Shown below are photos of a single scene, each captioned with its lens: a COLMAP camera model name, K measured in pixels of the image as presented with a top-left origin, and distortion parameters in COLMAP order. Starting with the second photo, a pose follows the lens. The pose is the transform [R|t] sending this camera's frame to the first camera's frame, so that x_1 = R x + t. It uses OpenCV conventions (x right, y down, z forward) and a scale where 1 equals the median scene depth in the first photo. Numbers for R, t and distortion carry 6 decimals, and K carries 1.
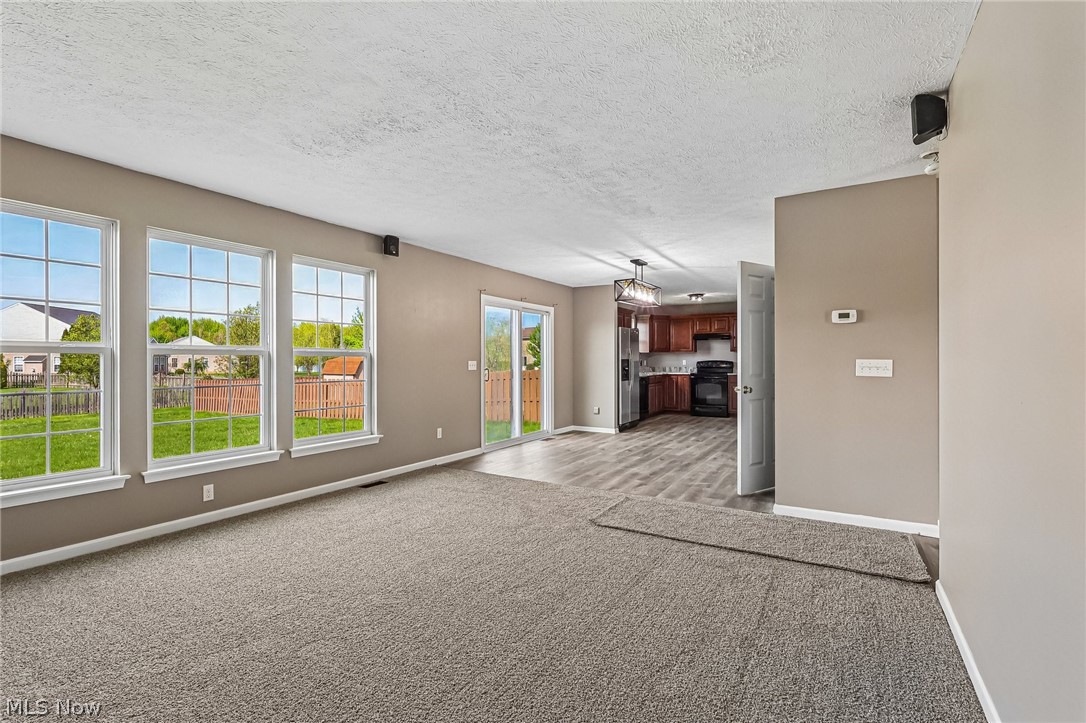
lens RADIAL K [[510.5, 0, 543.7], [0, 510.5, 357.8], [0, 0, 1]] dist [-0.002029, 0.001757]
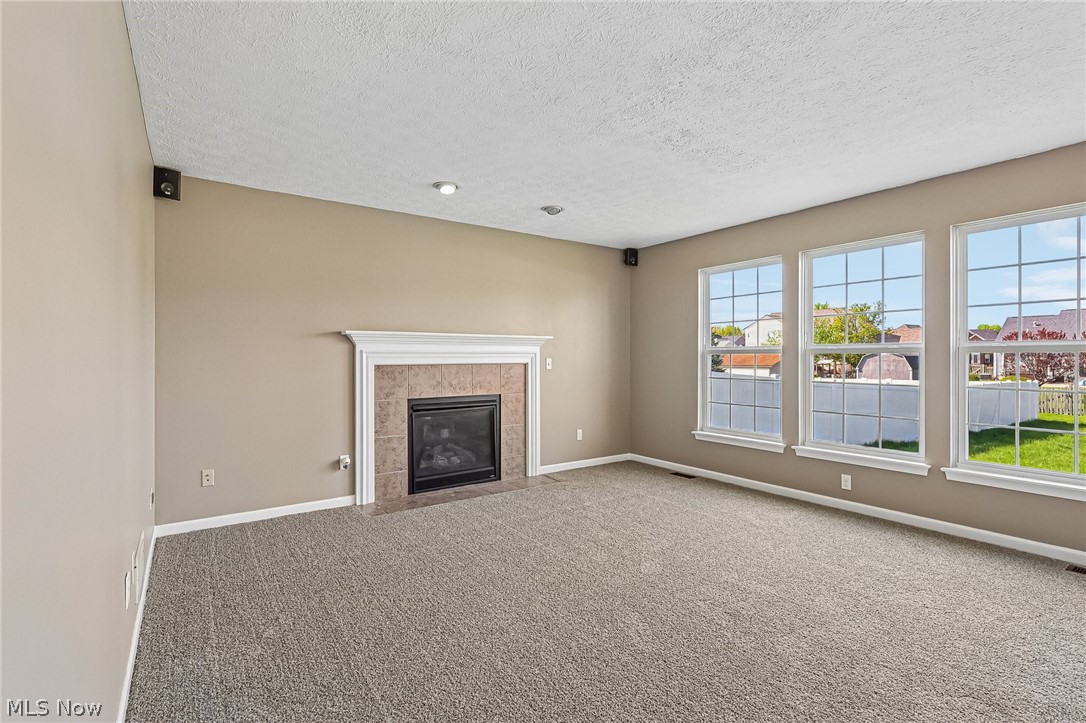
lens RADIAL K [[510.5, 0, 540.5], [0, 510.5, 357.5], [0, 0, 1]] dist [-0.002029, 0.001757]
pose [[-0.415559, 0.001148, -0.909566, 0.420453], [0.007167, 0.999972, -0.002013, 0.000185], [0.909538, -0.007355, -0.415556, 0.621875]]
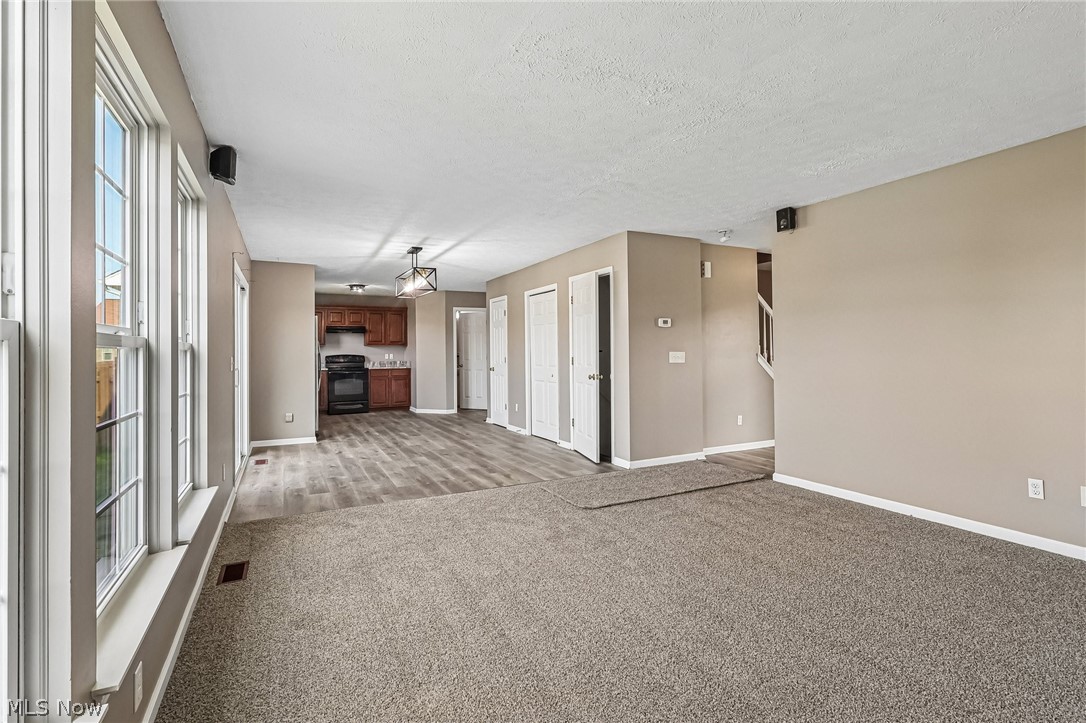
lens RADIAL K [[510.5, 0, 550.2], [0, 510.5, 349.2], [0, 0, 1]] dist [-0.002029, 0.001757]
pose [[0.528996, 0.000796, 0.848624, -0.599065], [0.003735, 0.999988, -0.003266, -0.000748], [-0.848616, 0.004898, 0.528987, 0.364469]]
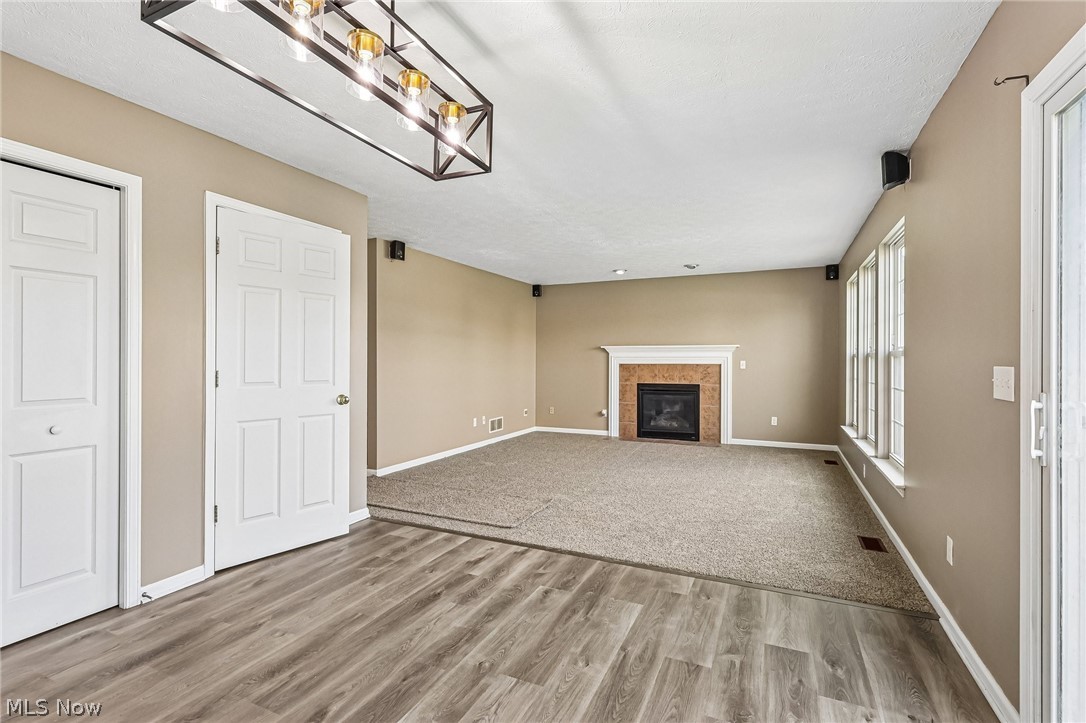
lens RADIAL K [[510.5, 0, 546.1], [0, 510.5, 352.2], [0, 0, 1]] dist [-0.002029, 0.001757]
pose [[-0.994524, -0.004461, -0.104414, 0.163372], [-0.002394, 0.999799, -0.019912, 0.004991], [0.104481, -0.019553, -0.994335, 1.547122]]
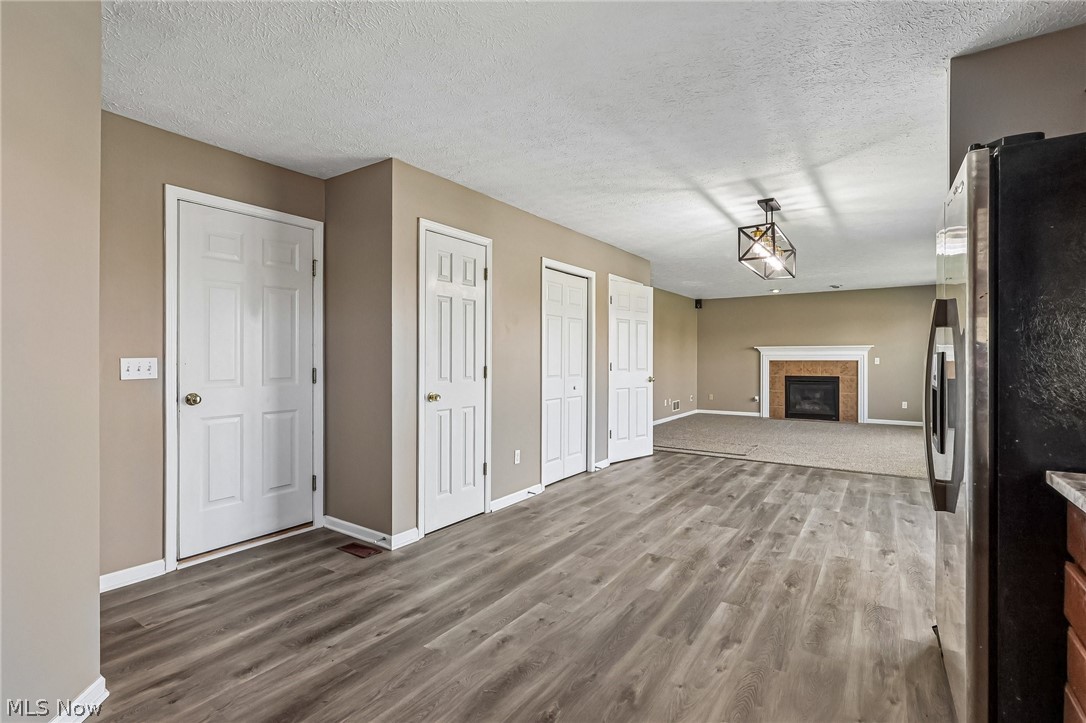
lens RADIAL K [[510.5, 0, 542.7], [0, 510.5, 357.8], [0, 0, 1]] dist [-0.002029, 0.001757]
pose [[-0.998003, -0.000423, 0.063165, 0.536202], [-0.000810, 0.999981, -0.006099, 0.010719], [-0.063161, -0.006138, -0.997984, 2.068511]]
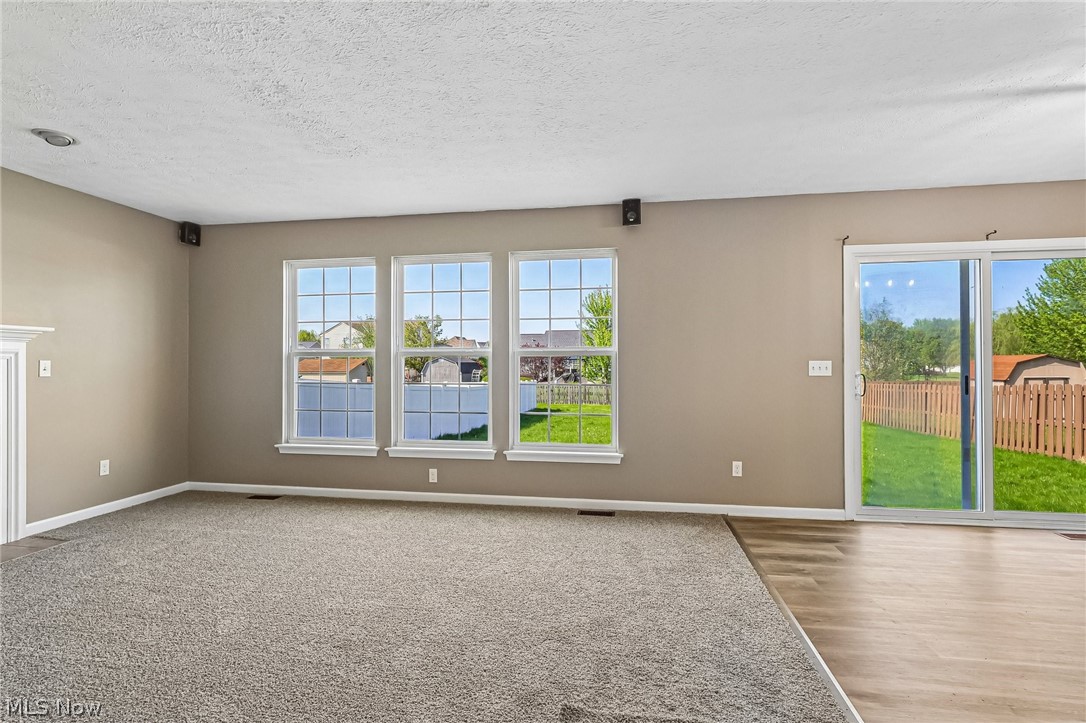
lens RADIAL K [[510.5, 0, 547.8], [0, 510.5, 361.4], [0, 0, 1]] dist [-0.002029, 0.001757]
pose [[0.364416, -0.003690, -0.931229, 0.370422], [0.007167, 0.999974, -0.001158, 0.006535], [0.931209, -0.006252, 0.364433, 0.592202]]
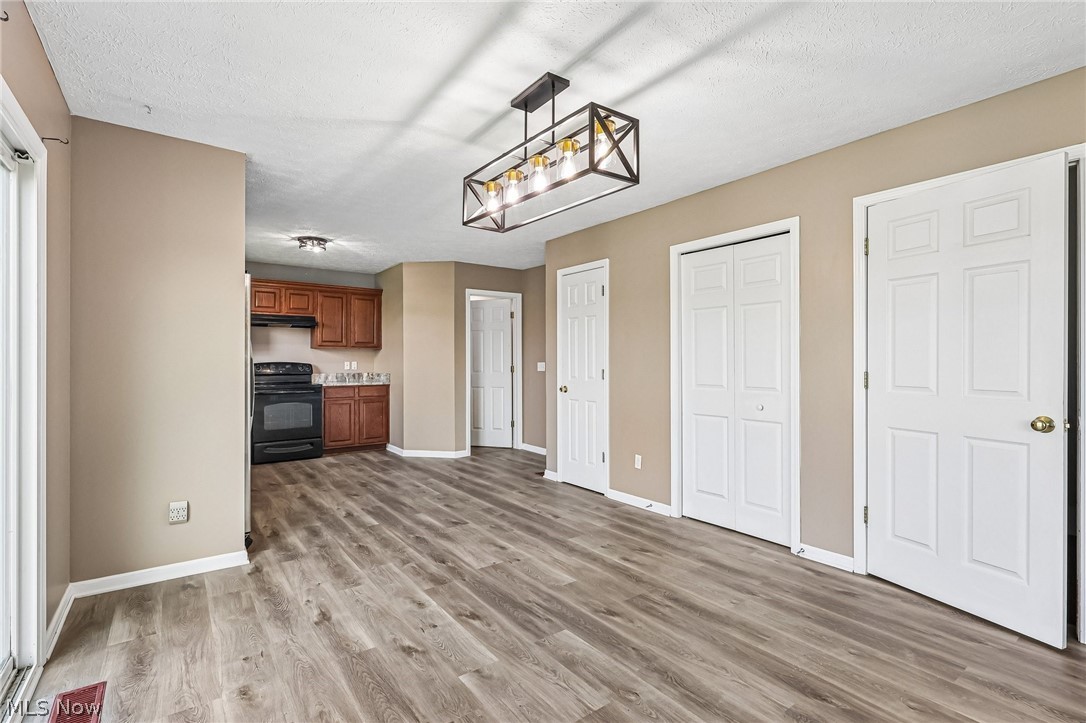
lens RADIAL K [[510.5, 0, 544.6], [0, 510.5, 361.8], [0, 0, 1]] dist [-0.002029, 0.001757]
pose [[0.396668, 0.001257, 0.917961, -0.182945], [-0.006000, 0.999981, 0.001224, 0.005041], [-0.917942, -0.005993, 0.396669, 1.062775]]
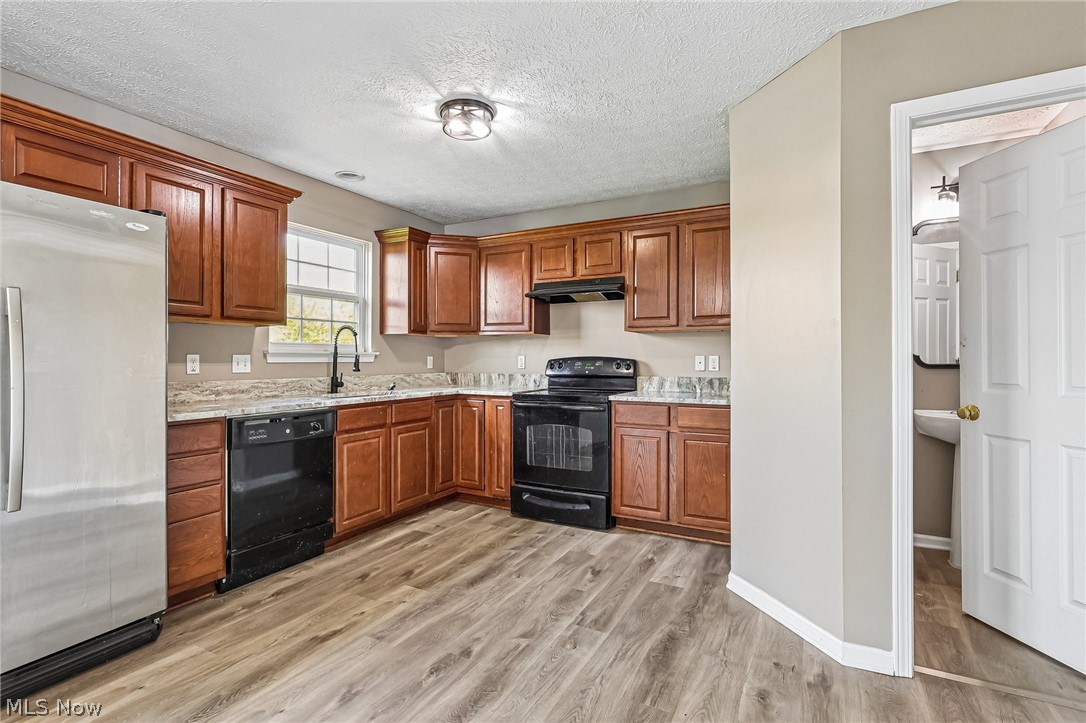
lens RADIAL K [[510.5, 0, 522.7], [0, 510.5, 359.0], [0, 0, 1]] dist [-0.002029, 0.001757]
pose [[0.999799, 0.003634, 0.019713, 0.608665], [-0.003703, 0.999987, 0.003479, 0.012610], [-0.019700, -0.003551, 0.999800, 1.373884]]
